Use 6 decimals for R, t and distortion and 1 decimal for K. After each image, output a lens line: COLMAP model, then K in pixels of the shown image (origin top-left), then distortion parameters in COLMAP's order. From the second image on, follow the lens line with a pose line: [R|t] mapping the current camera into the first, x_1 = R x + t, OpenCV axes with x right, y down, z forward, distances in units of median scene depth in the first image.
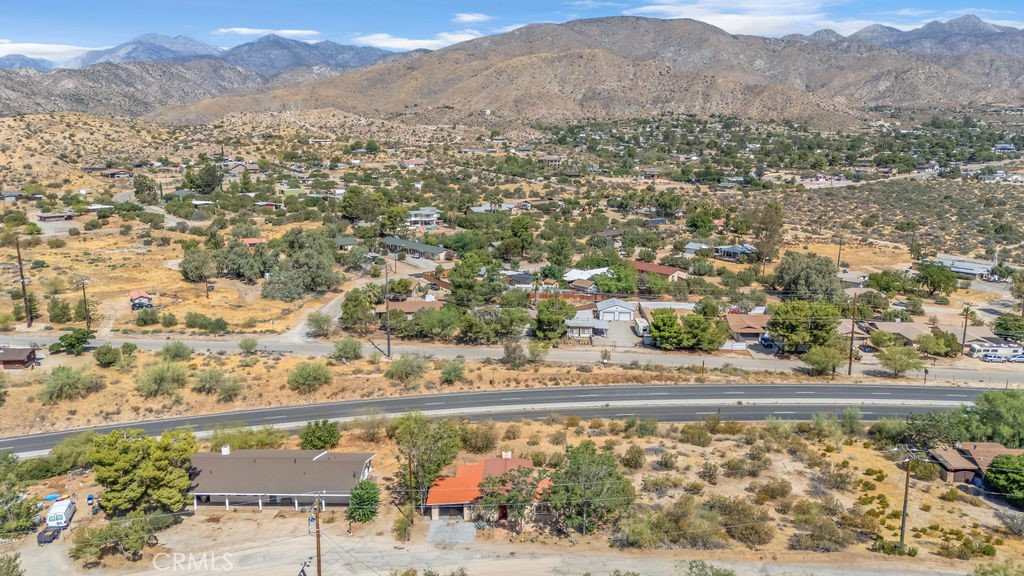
lens RADIAL K [[751.1, 0, 514.8], [0, 751.1, 287.0], [0, 0, 1]] dist [0.071257, -0.068648]
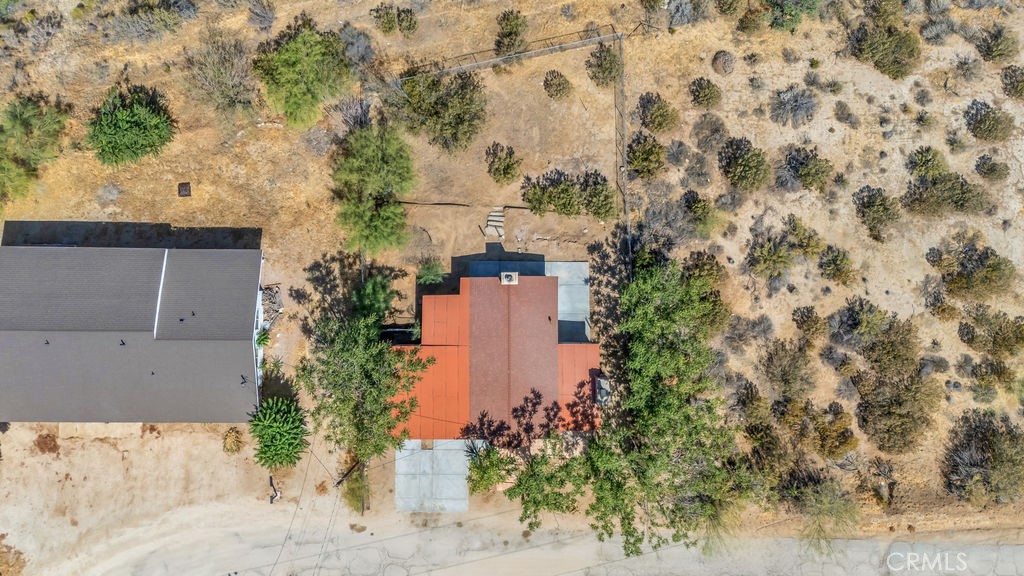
lens RADIAL K [[751.1, 0, 509.4], [0, 751.1, 285.3], [0, 0, 1]] dist [0.071257, -0.068648]
pose [[0.999720, -0.022630, -0.006852, -0.003004], [0.011659, 0.219685, 0.975501, -0.125105], [-0.020571, -0.975308, 0.219888, 0.369937]]
